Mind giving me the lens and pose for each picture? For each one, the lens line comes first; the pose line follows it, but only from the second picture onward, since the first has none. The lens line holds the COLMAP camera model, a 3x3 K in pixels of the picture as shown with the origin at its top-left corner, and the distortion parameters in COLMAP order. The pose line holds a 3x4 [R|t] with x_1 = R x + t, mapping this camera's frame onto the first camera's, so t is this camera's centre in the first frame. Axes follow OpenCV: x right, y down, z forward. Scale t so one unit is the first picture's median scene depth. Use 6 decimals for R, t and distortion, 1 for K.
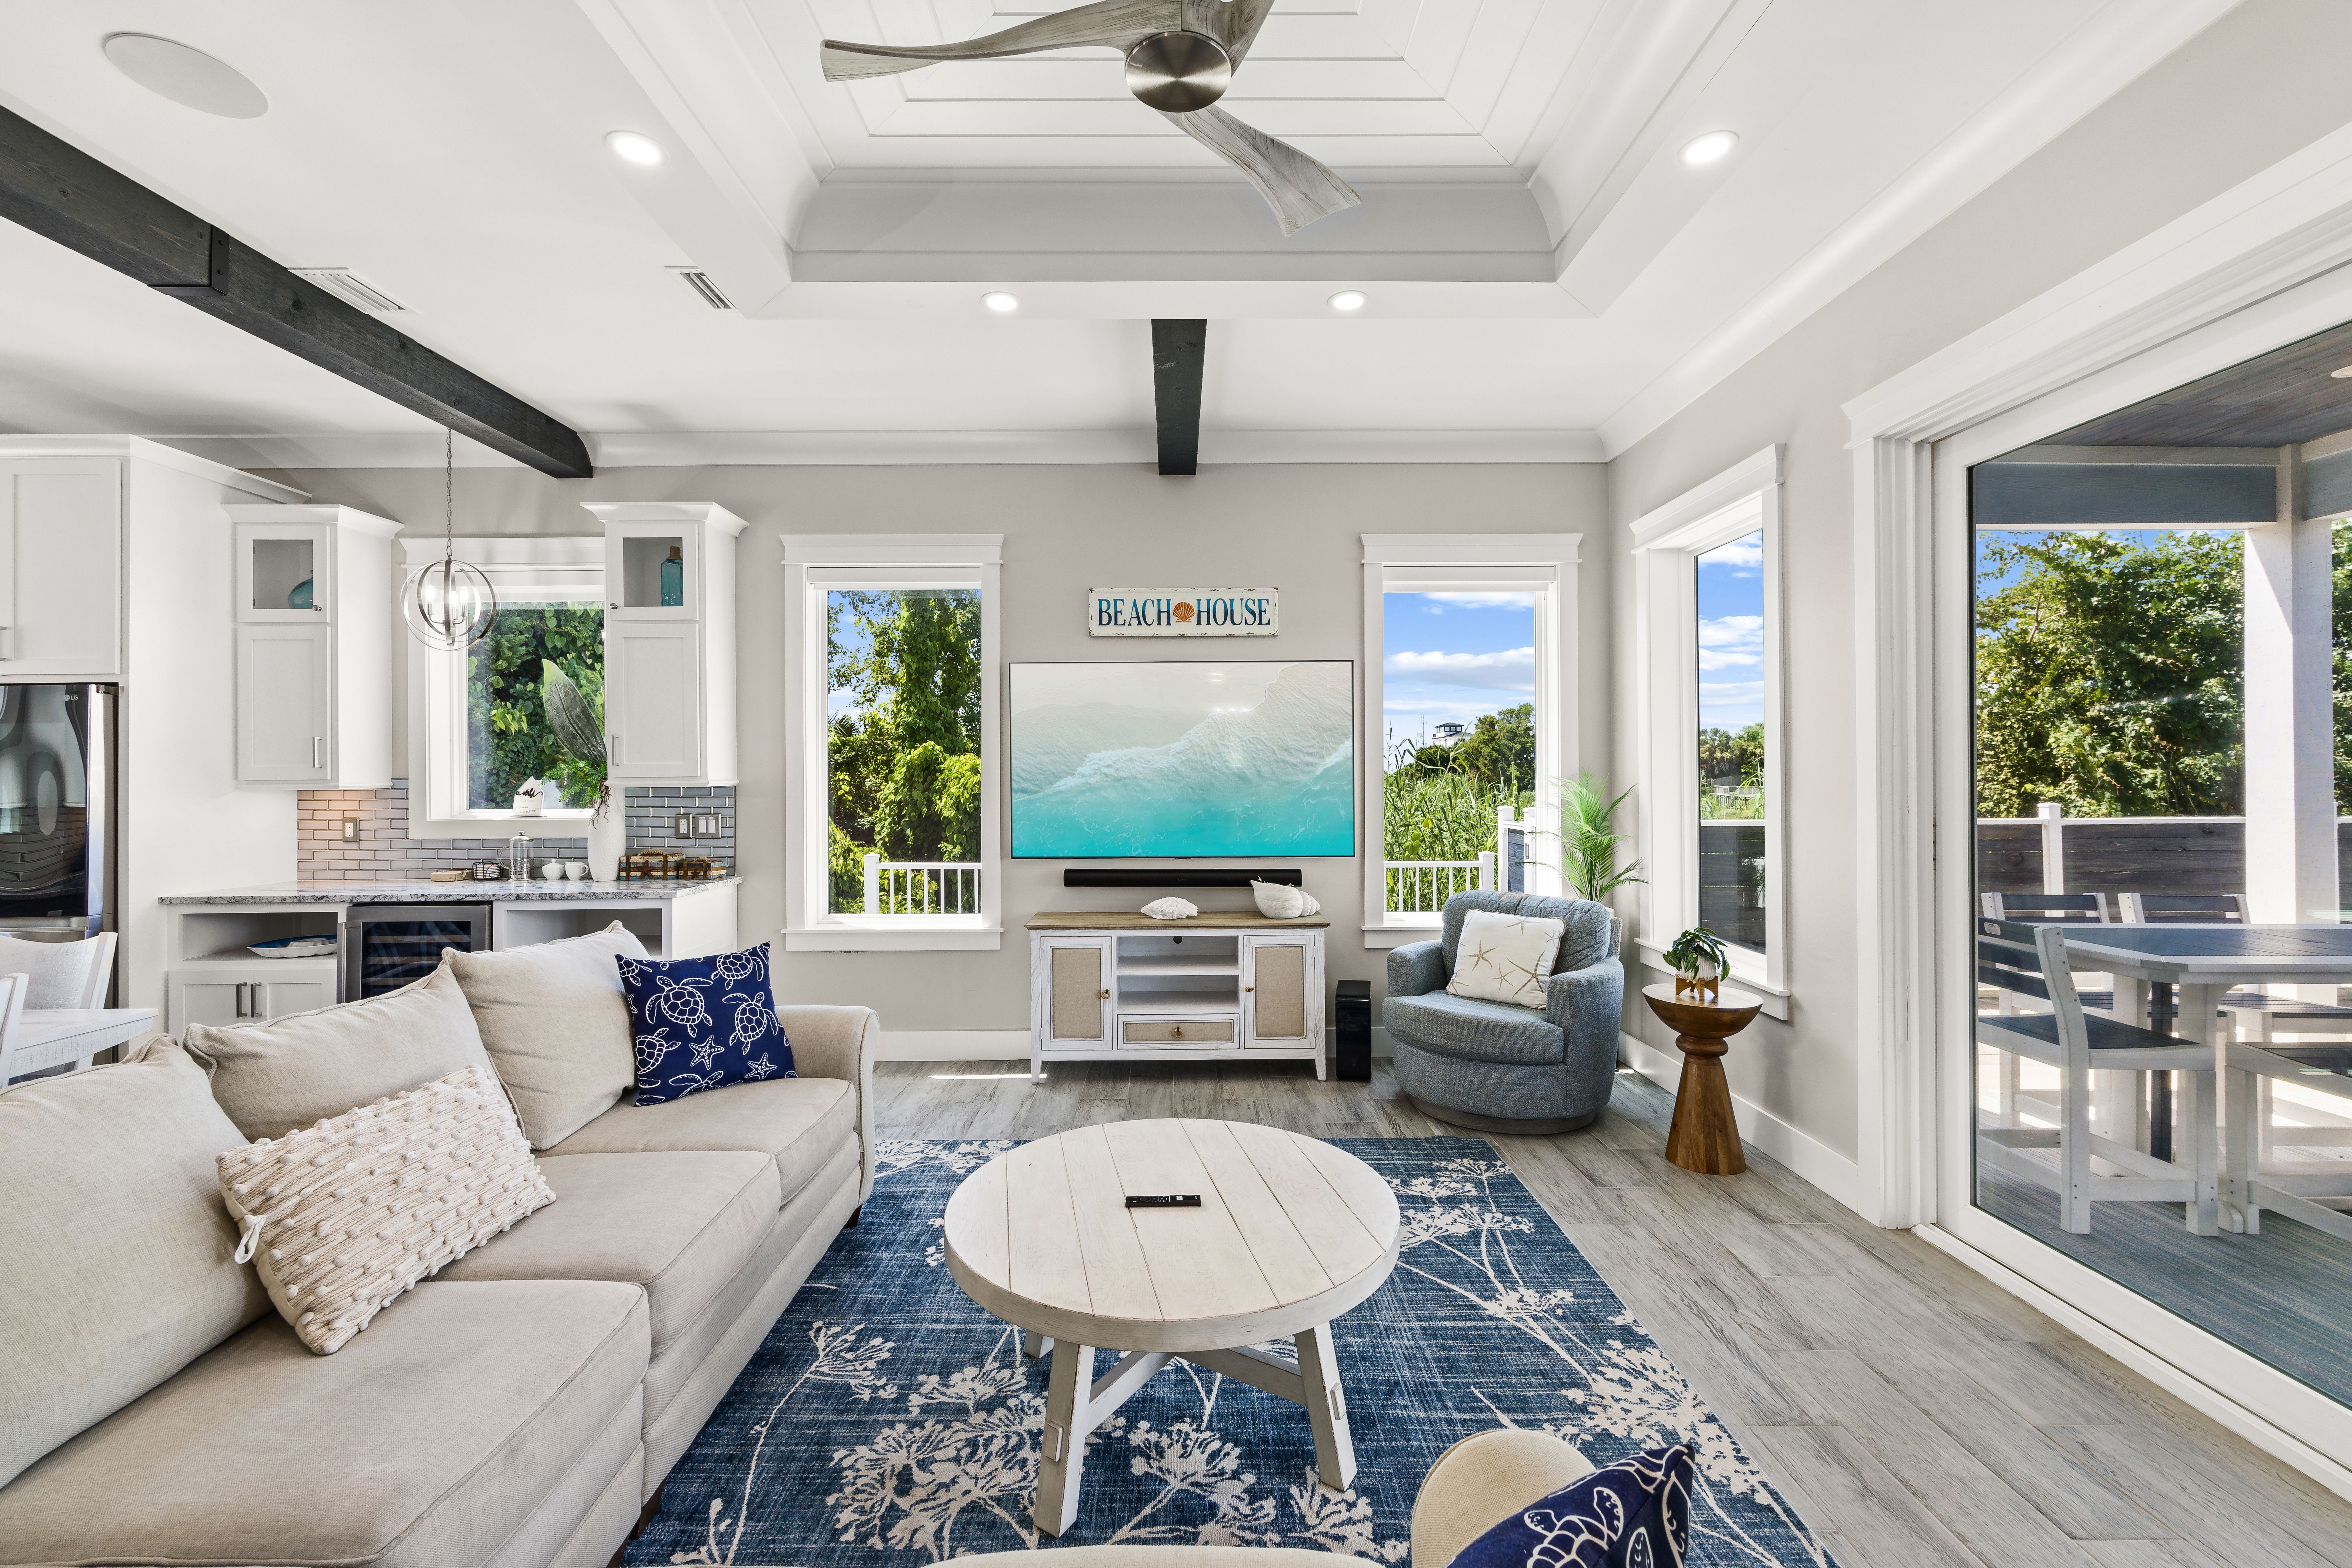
lens RADIAL K [[962.4, 0, 1181.9], [0, 962.4, 773.2], [0, 0, 1]] dist [0.002958, 0.002513]
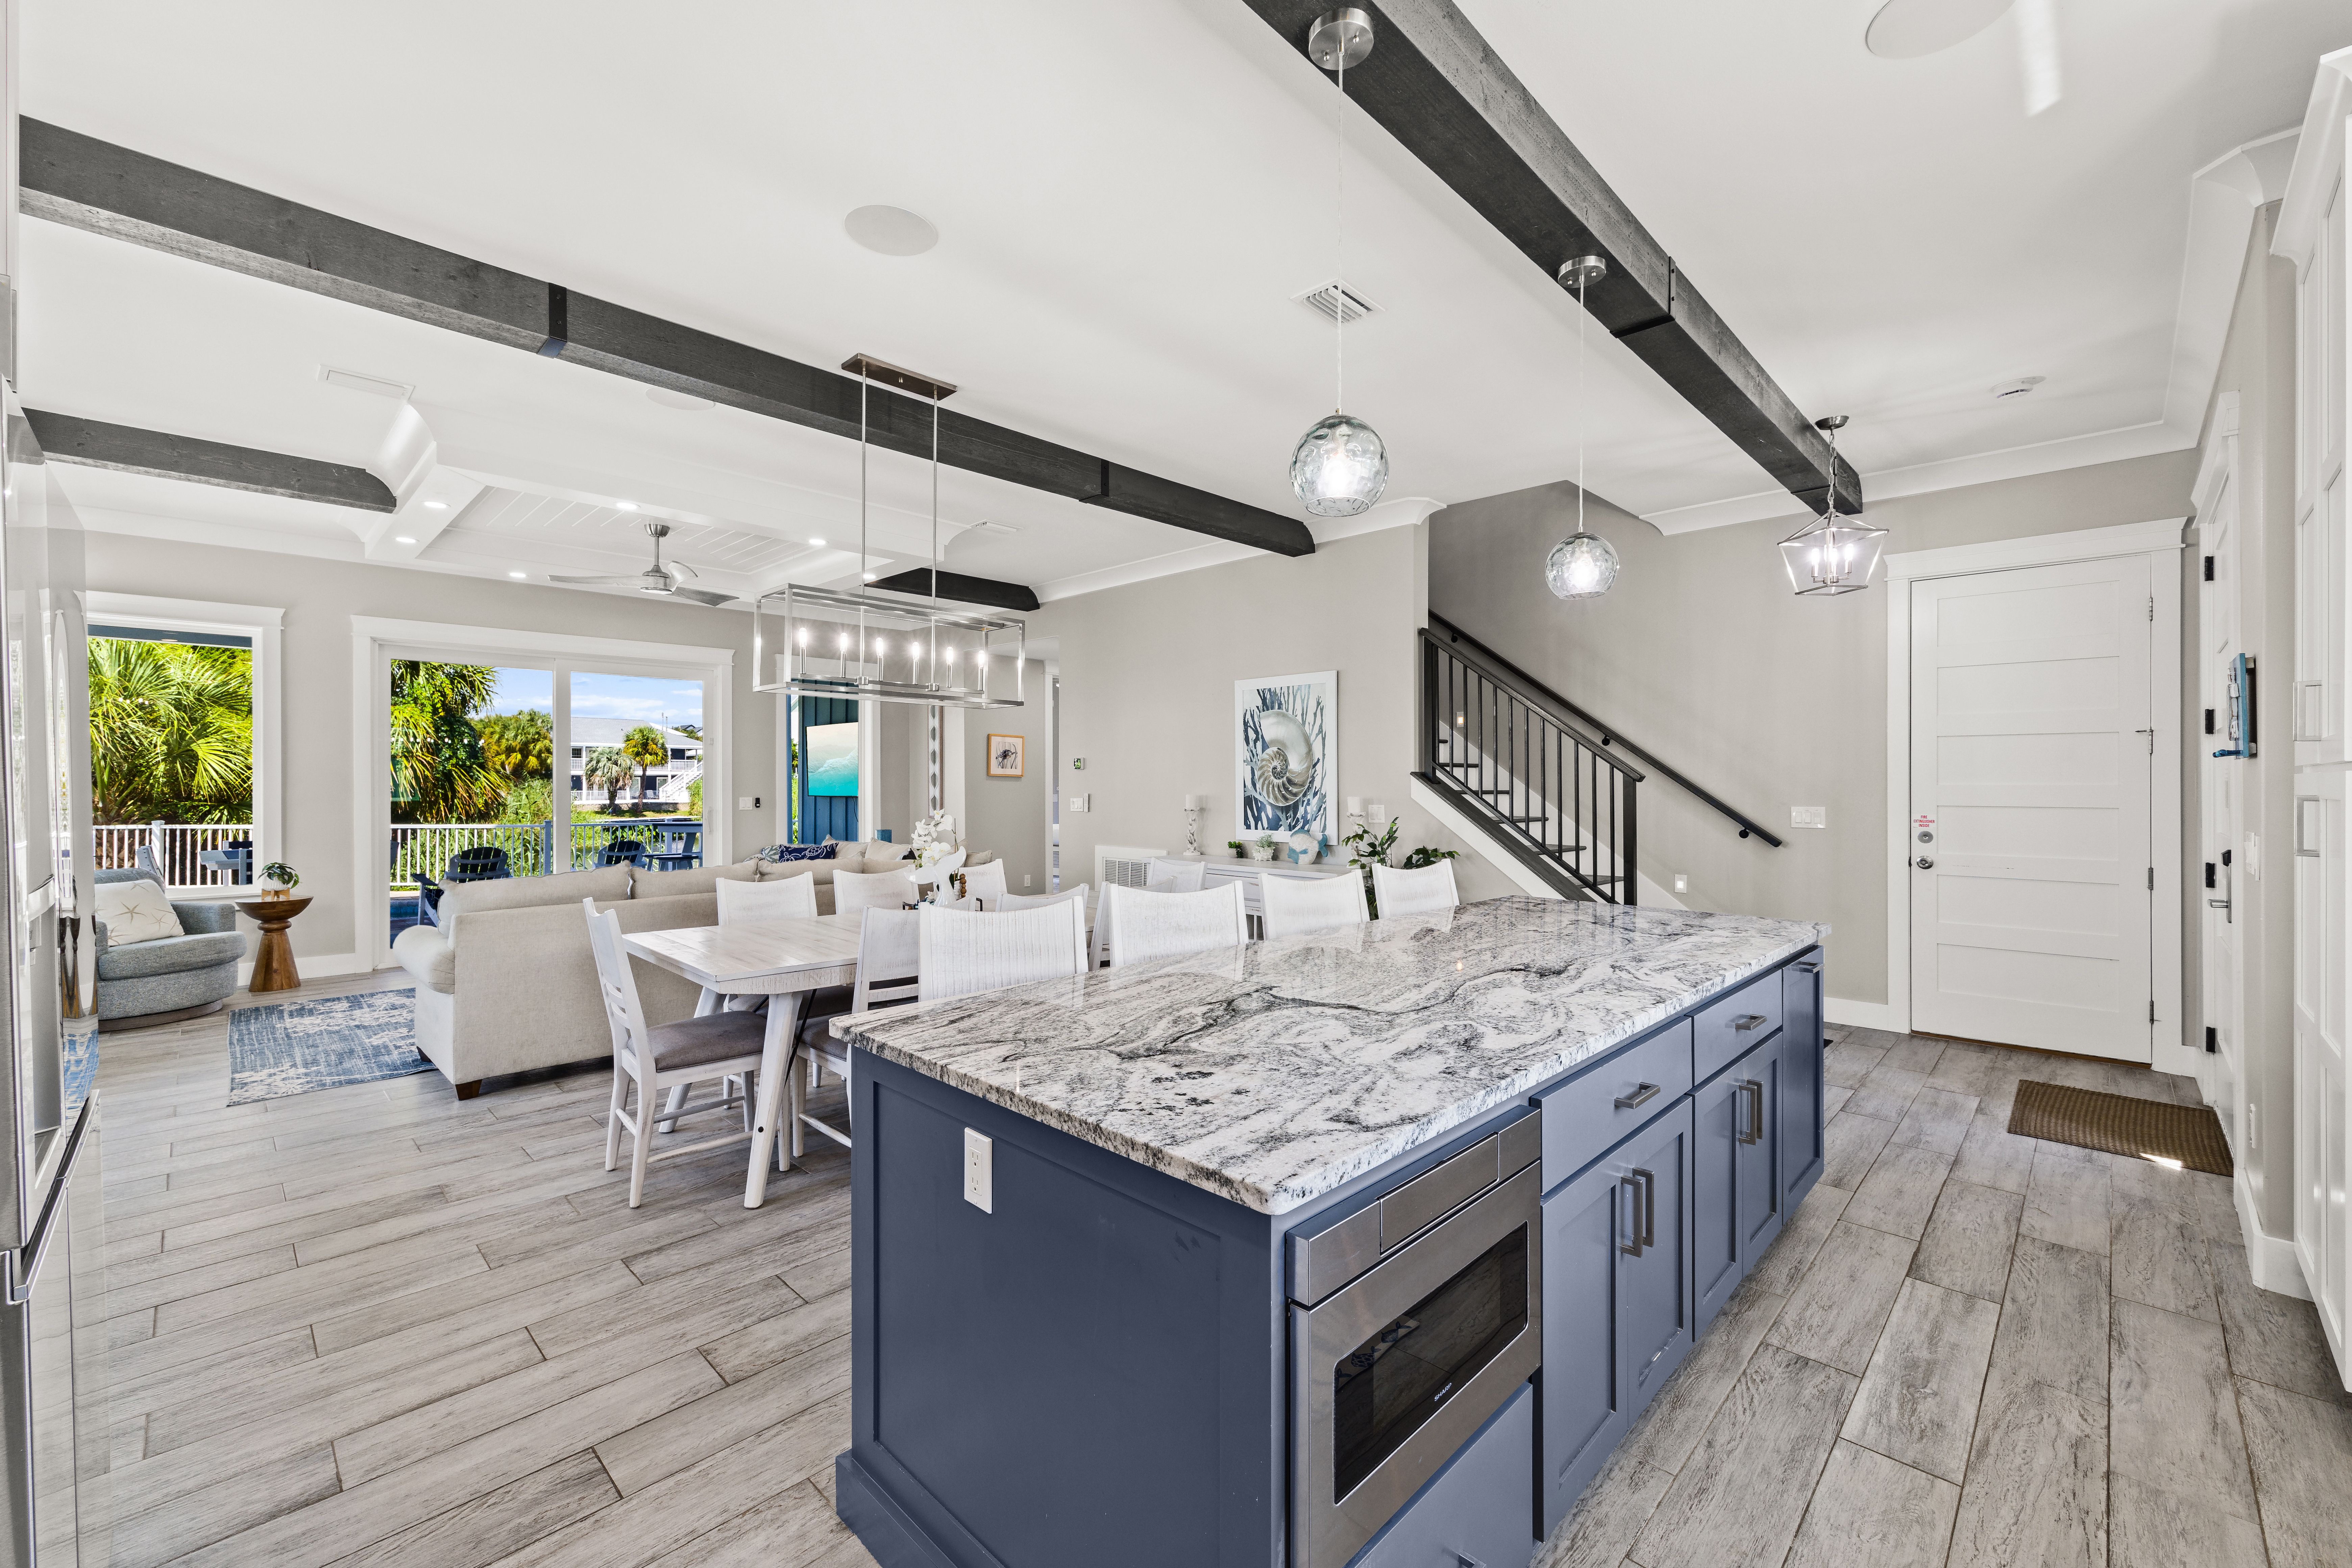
lens RADIAL K [[962.4, 0, 1185.5], [0, 962.4, 780.8], [0, 0, 1]] dist [0.002958, 0.002513]
pose [[-0.708751, 0.008260, 0.705410, -1.782059], [0.004268, 0.999963, -0.007421, 0.022135], [-0.705445, -0.002249, -0.708761, 0.953903]]
